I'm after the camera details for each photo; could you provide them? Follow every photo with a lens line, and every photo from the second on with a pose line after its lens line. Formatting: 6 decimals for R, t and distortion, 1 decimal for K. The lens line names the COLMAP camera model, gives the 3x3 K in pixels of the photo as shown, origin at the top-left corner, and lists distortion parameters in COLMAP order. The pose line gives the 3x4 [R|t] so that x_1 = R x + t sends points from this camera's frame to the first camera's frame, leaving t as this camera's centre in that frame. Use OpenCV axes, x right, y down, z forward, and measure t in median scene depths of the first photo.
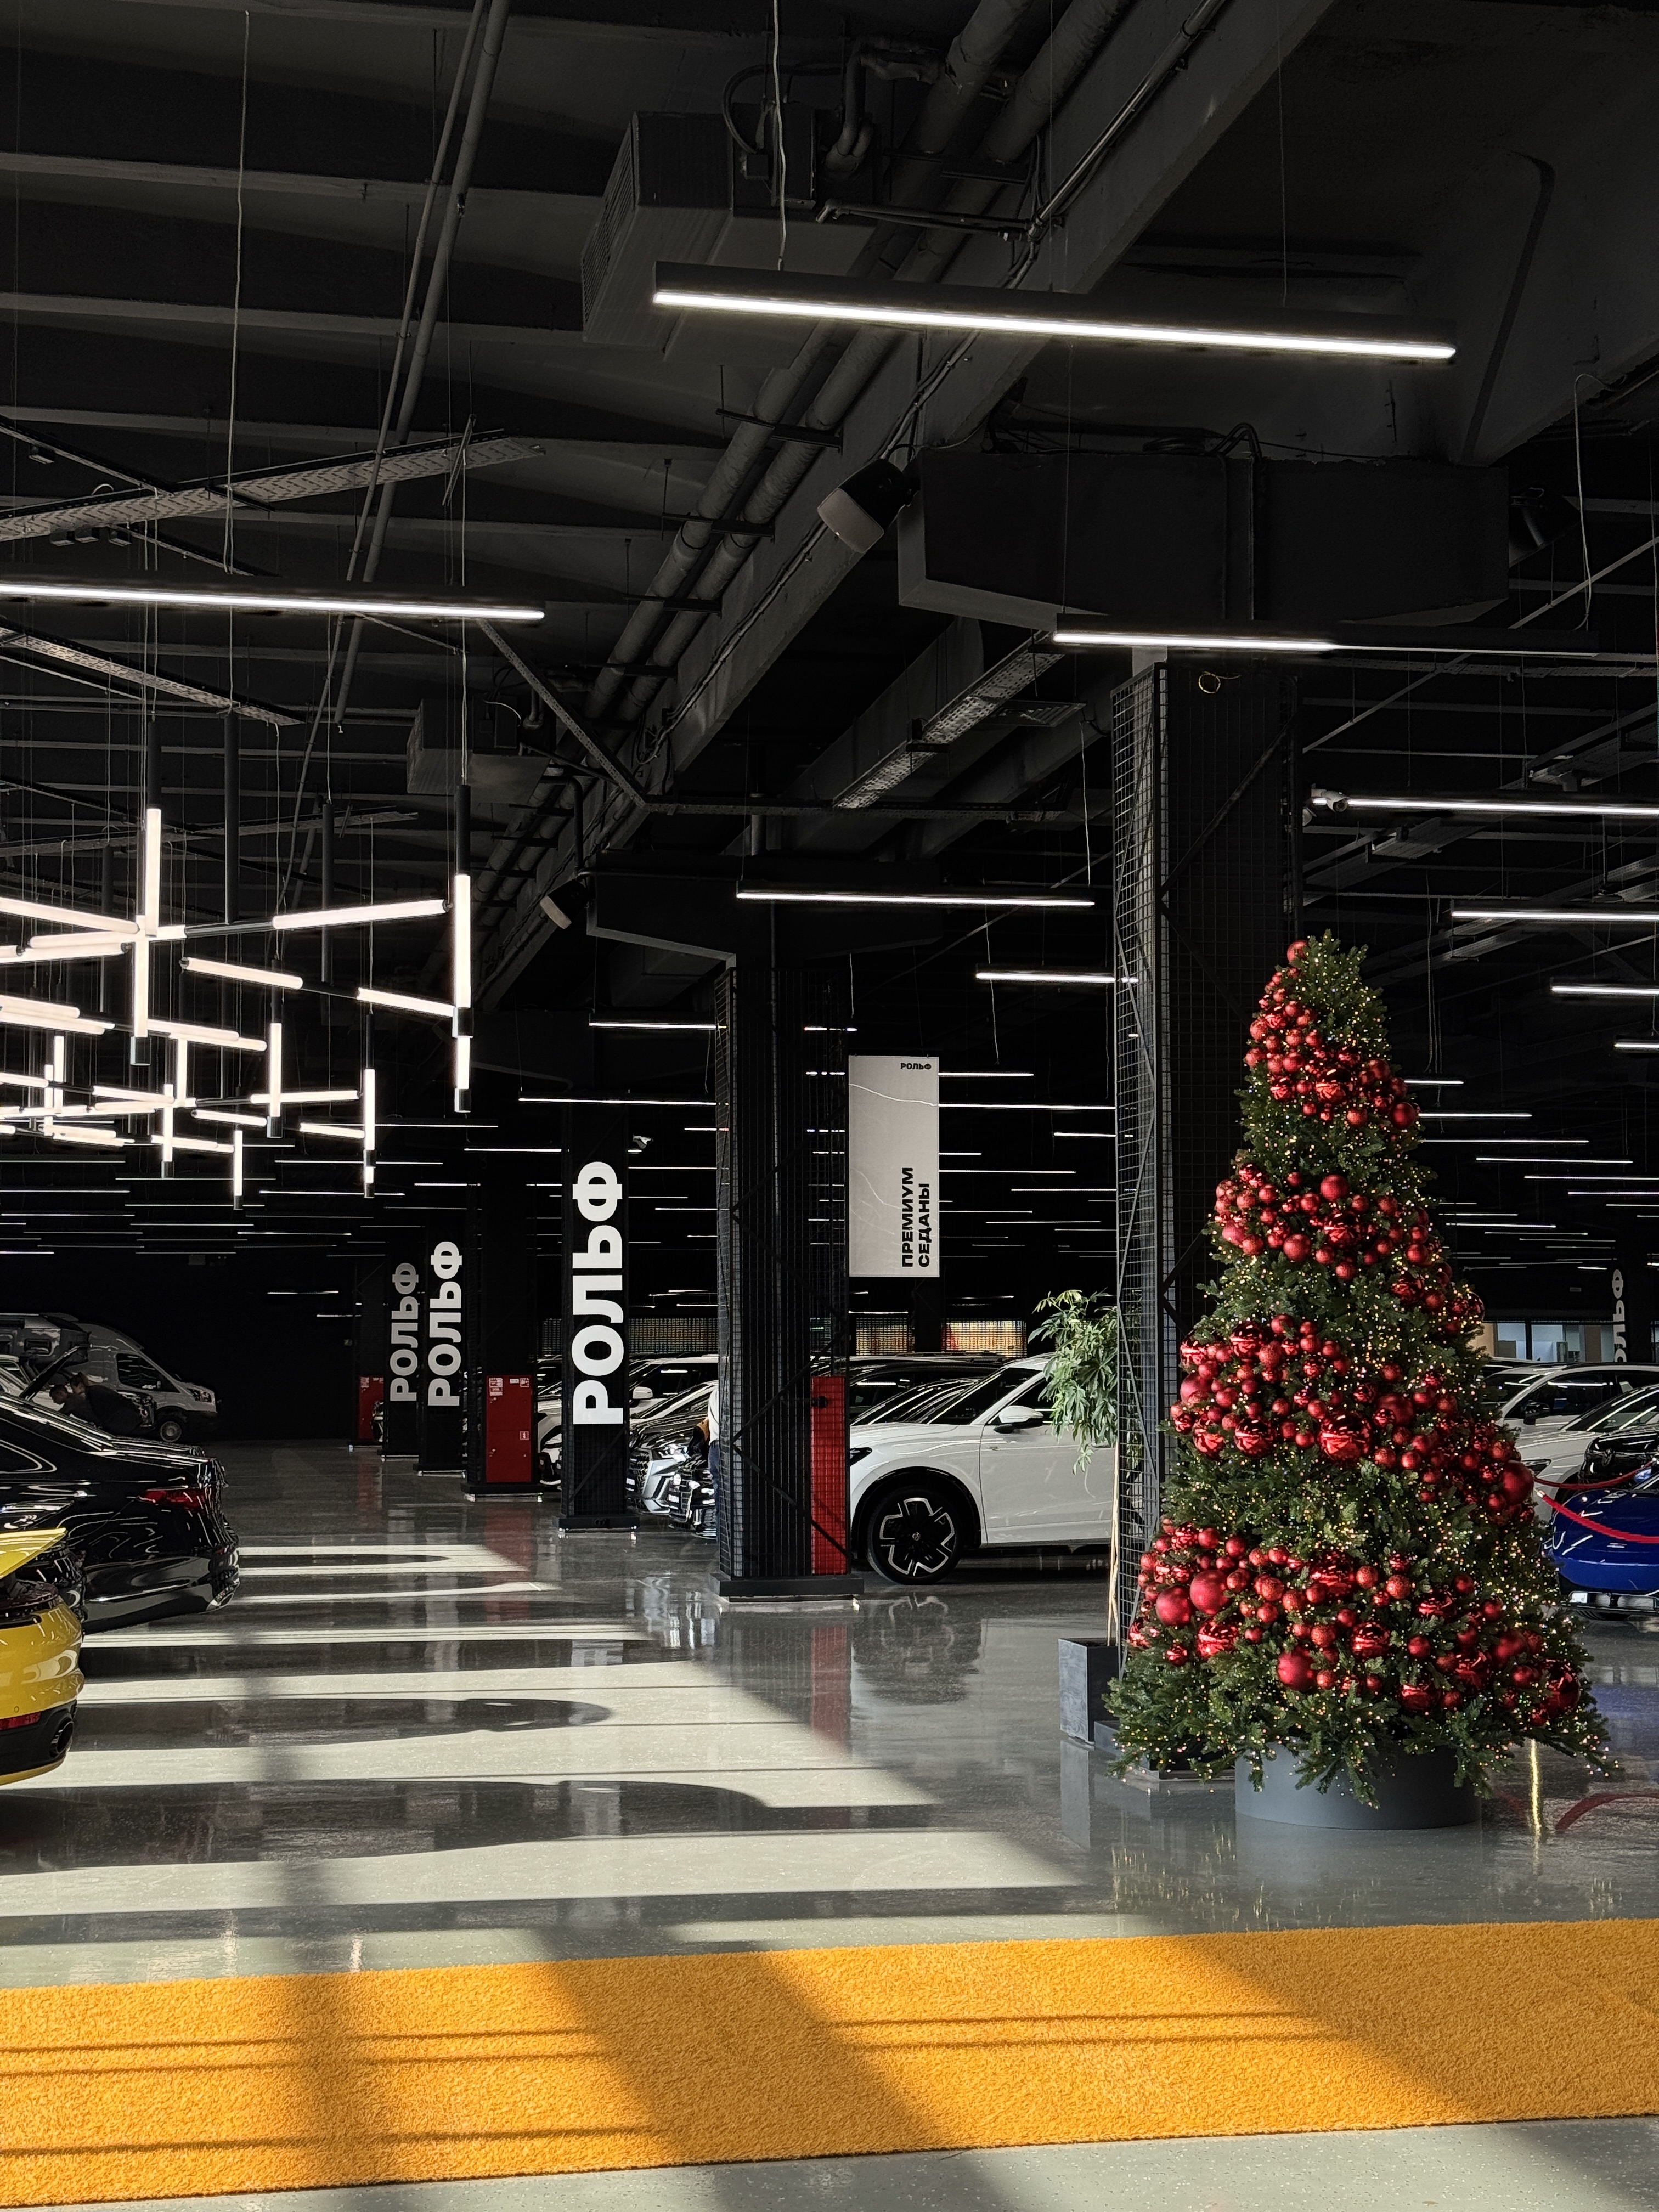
lens RADIAL K [[3059.8, 0, 828.7], [0, 3059.8, 1102.1], [0, 0, 1]] dist [0.130447, 0.000000]
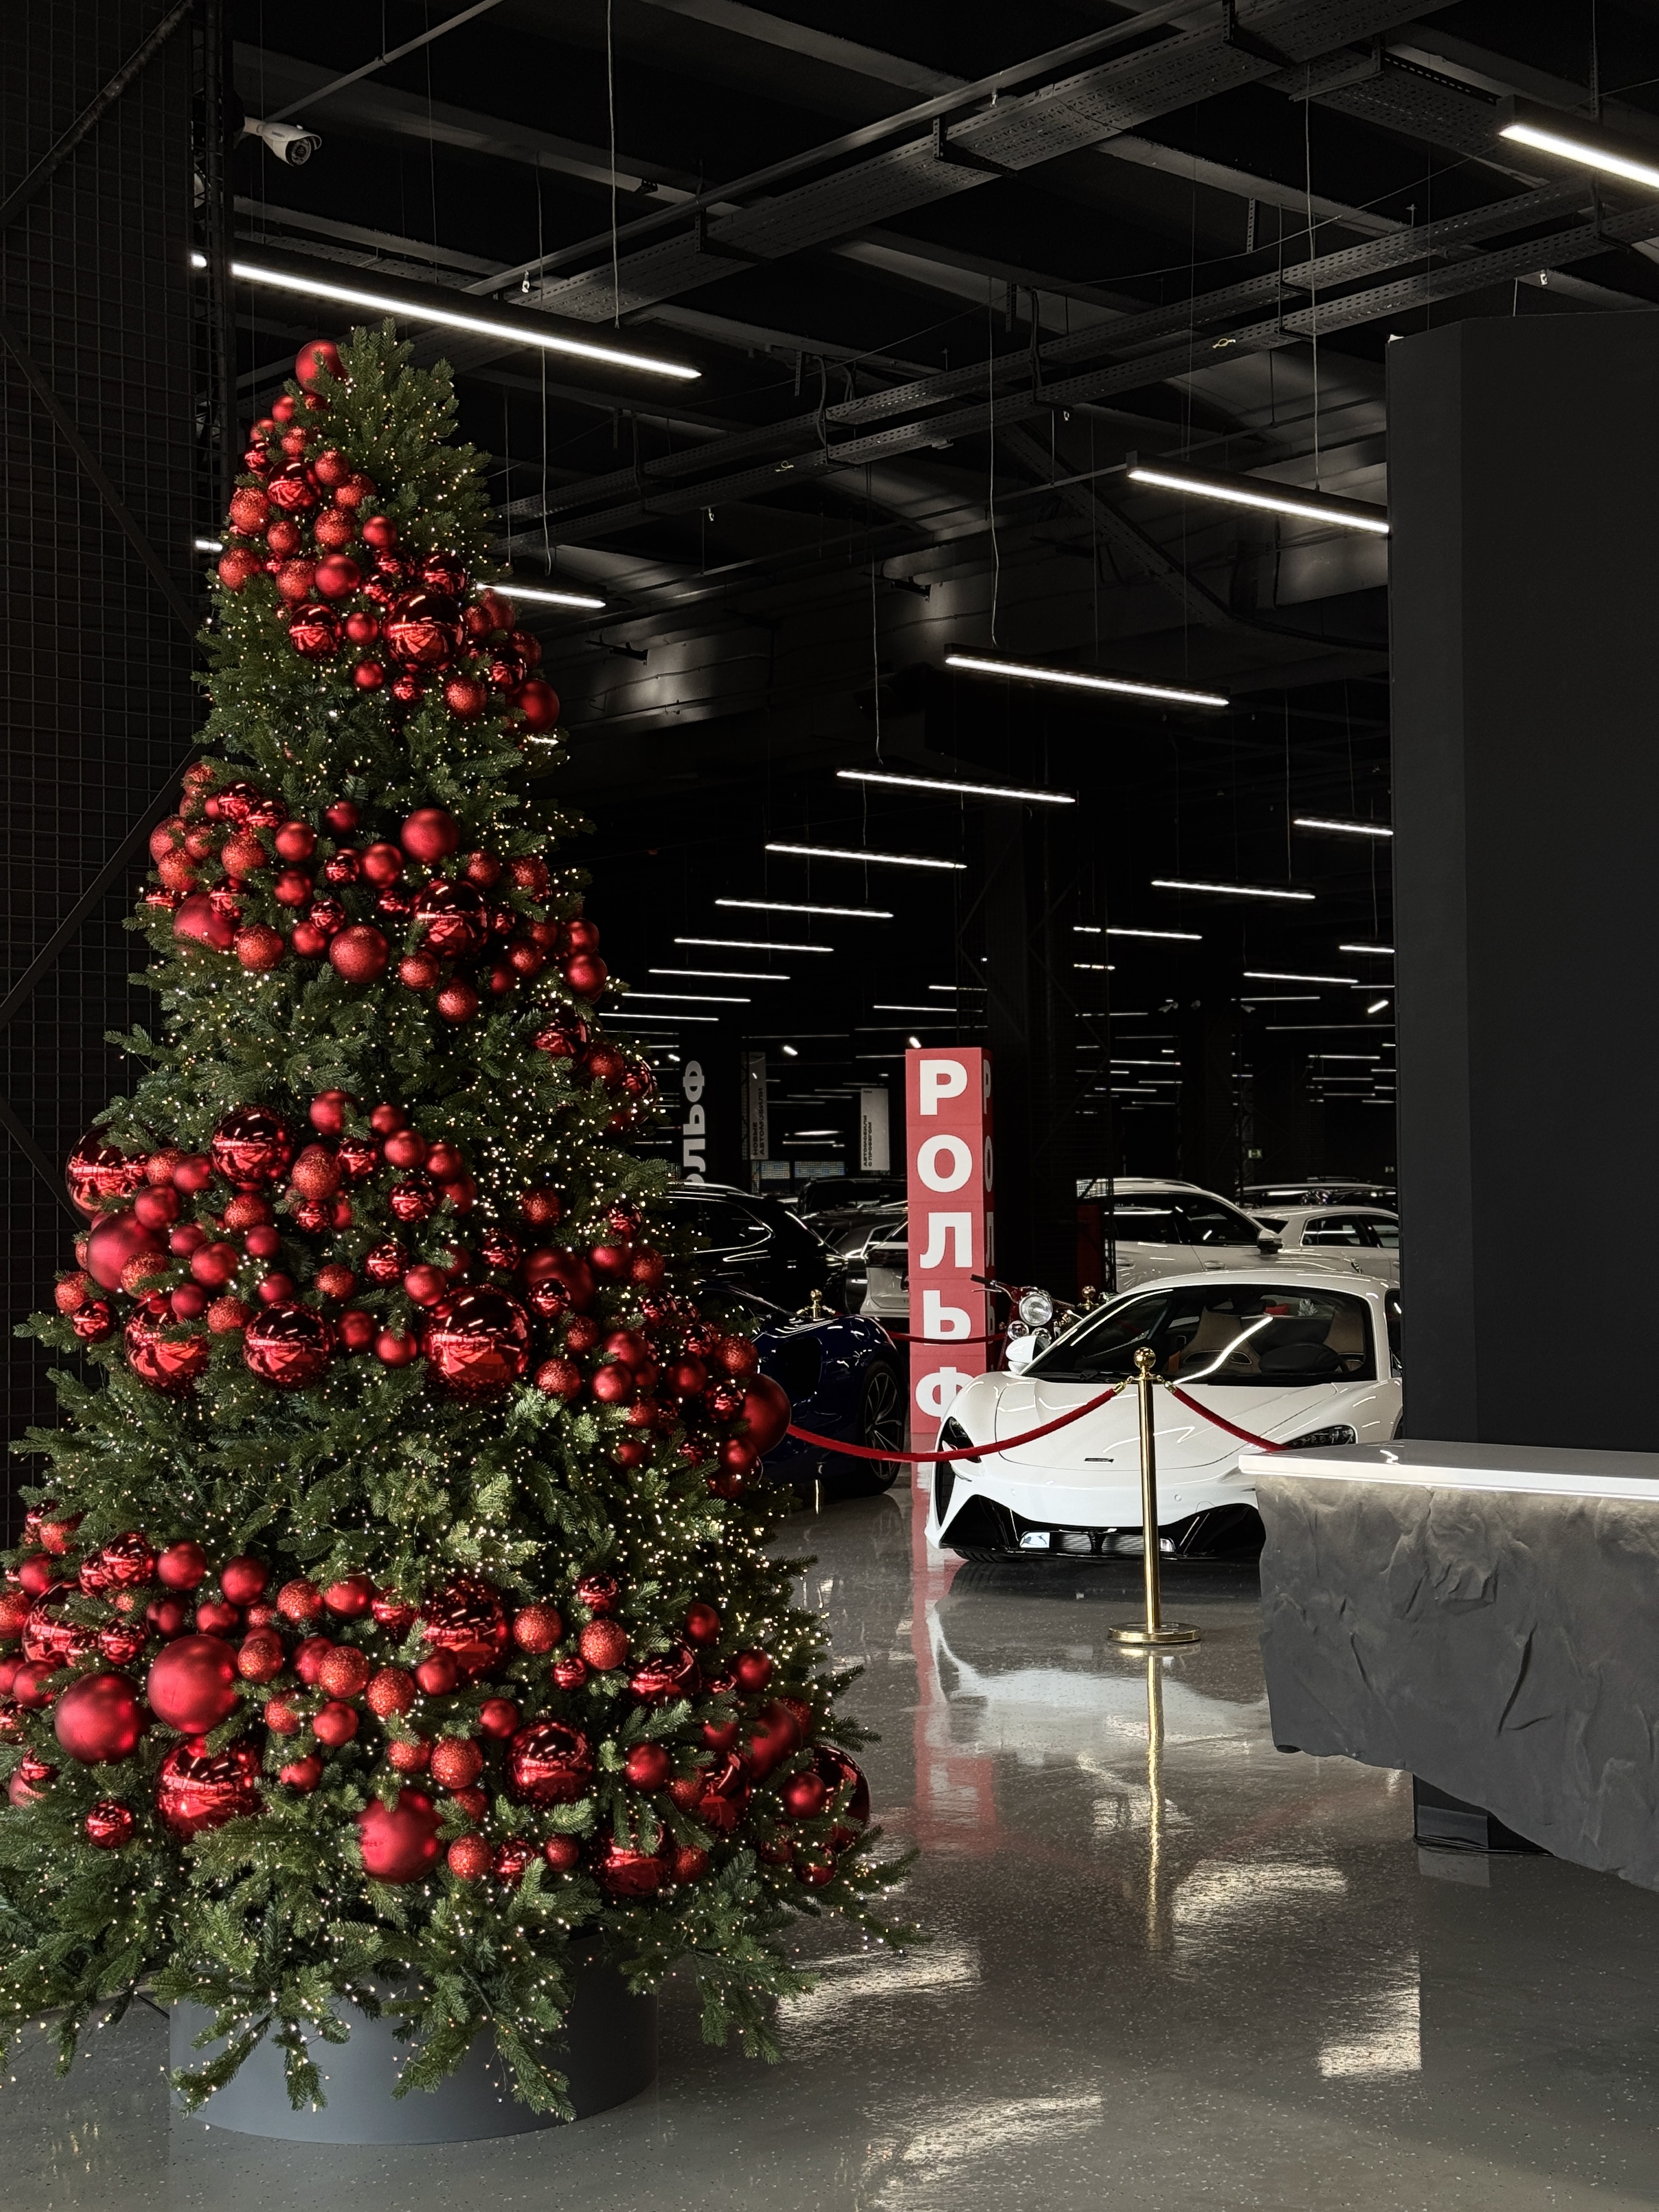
lens RADIAL K [[3059.8, 0, 843.4], [0, 3059.8, 1116.8], [0, 0, 1]] dist [0.130447, 0.000000]
pose [[0.863920, 0.006050, 0.503592, -0.026120], [-0.033673, 0.998384, 0.045774, 0.049034], [-0.502502, -0.056503, 0.862728, 0.548966]]
